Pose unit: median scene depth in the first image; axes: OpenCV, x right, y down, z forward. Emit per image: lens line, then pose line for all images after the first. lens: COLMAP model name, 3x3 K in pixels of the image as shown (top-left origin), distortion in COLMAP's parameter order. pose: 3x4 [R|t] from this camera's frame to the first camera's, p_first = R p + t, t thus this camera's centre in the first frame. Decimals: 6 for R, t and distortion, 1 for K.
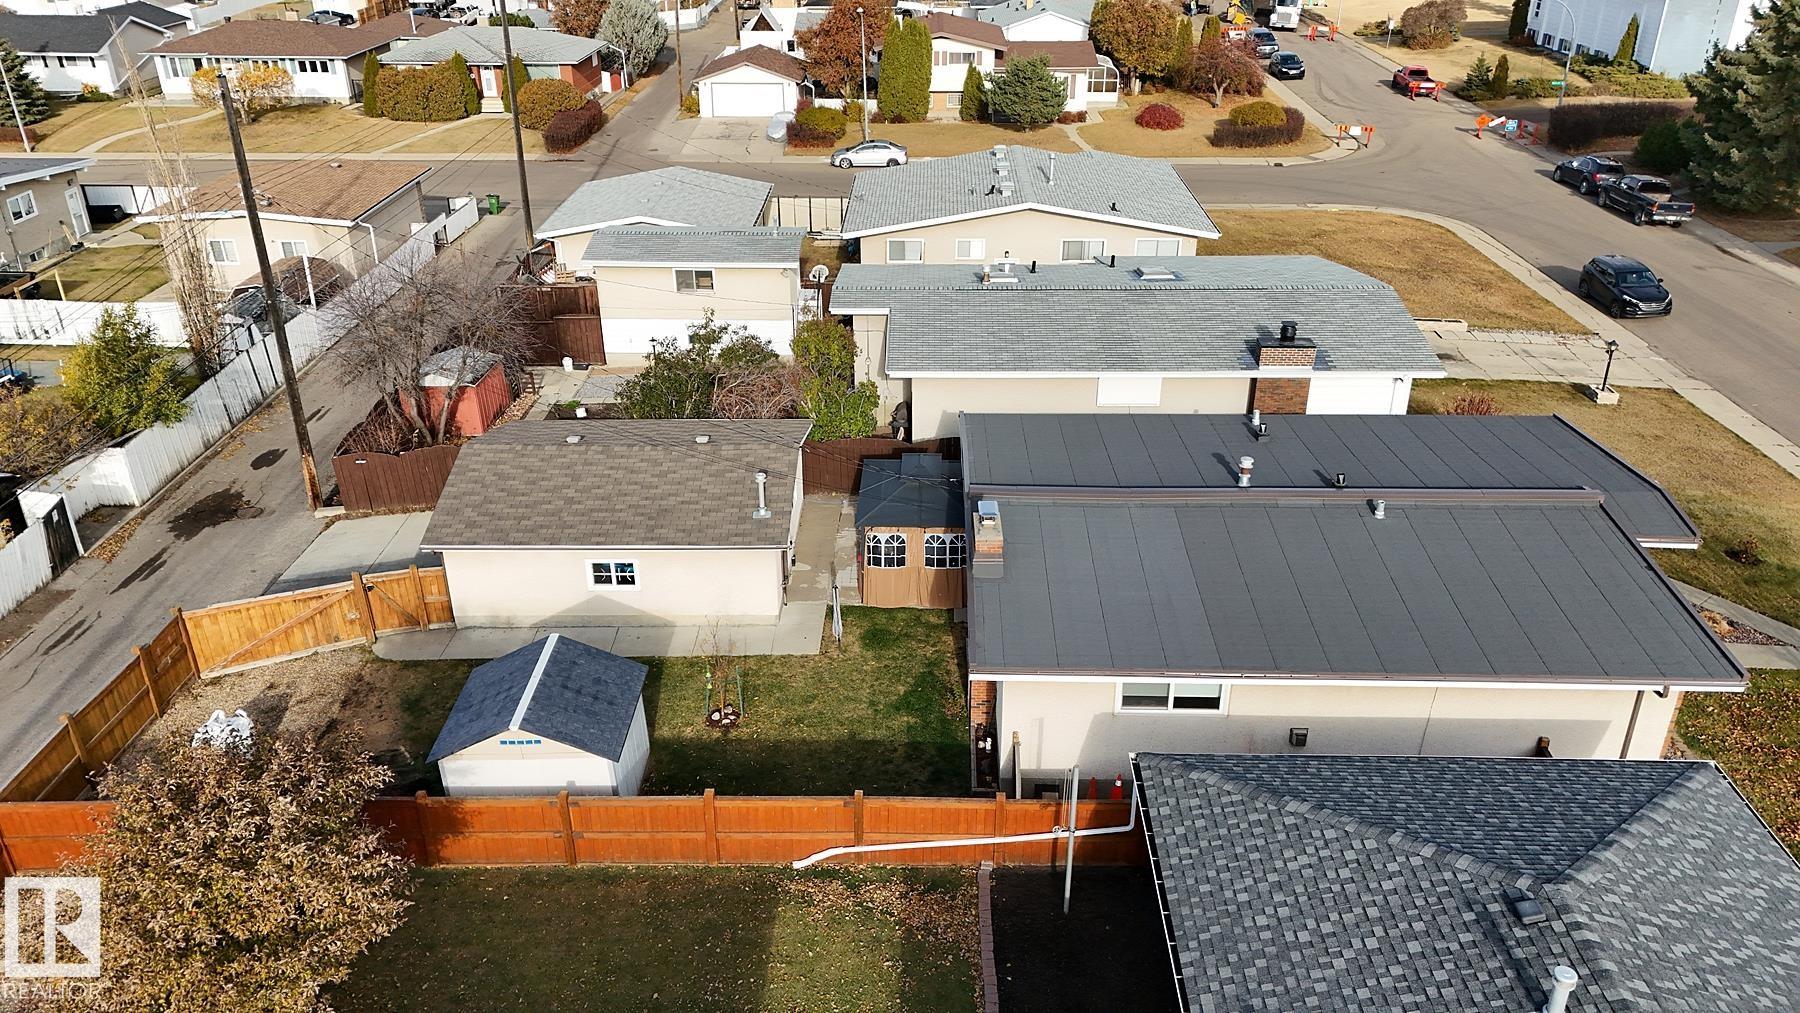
lens RADIAL K [[1314.1, 0, 897.3], [0, 1314.1, 500.8], [0, 0, 1]] dist [0.089990, -0.089849]
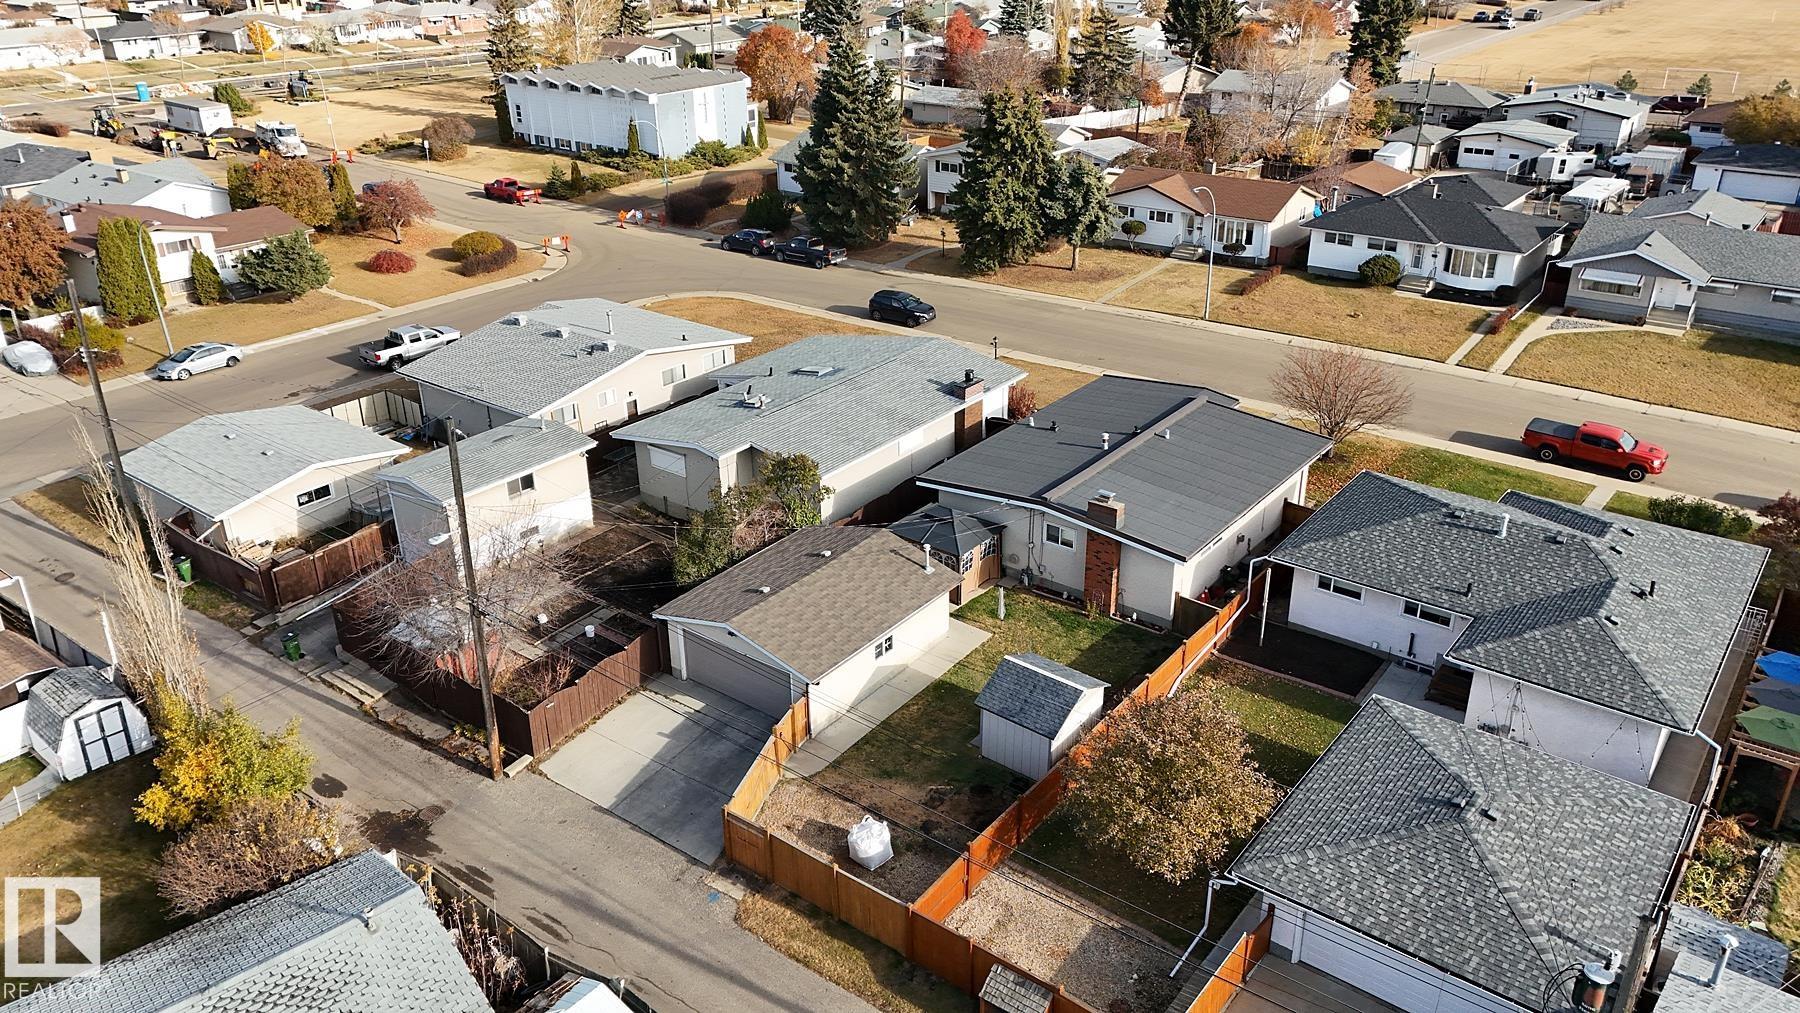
lens RADIAL K [[1314.1, 0, 897.3], [0, 1314.1, 500.8], [0, 0, 1]] dist [0.089990, -0.089849]
pose [[0.590216, -0.342522, 0.730974, -1.237799], [0.368147, 0.920079, 0.133878, -0.288857], [-0.718410, 0.190089, 0.669144, -0.009533]]
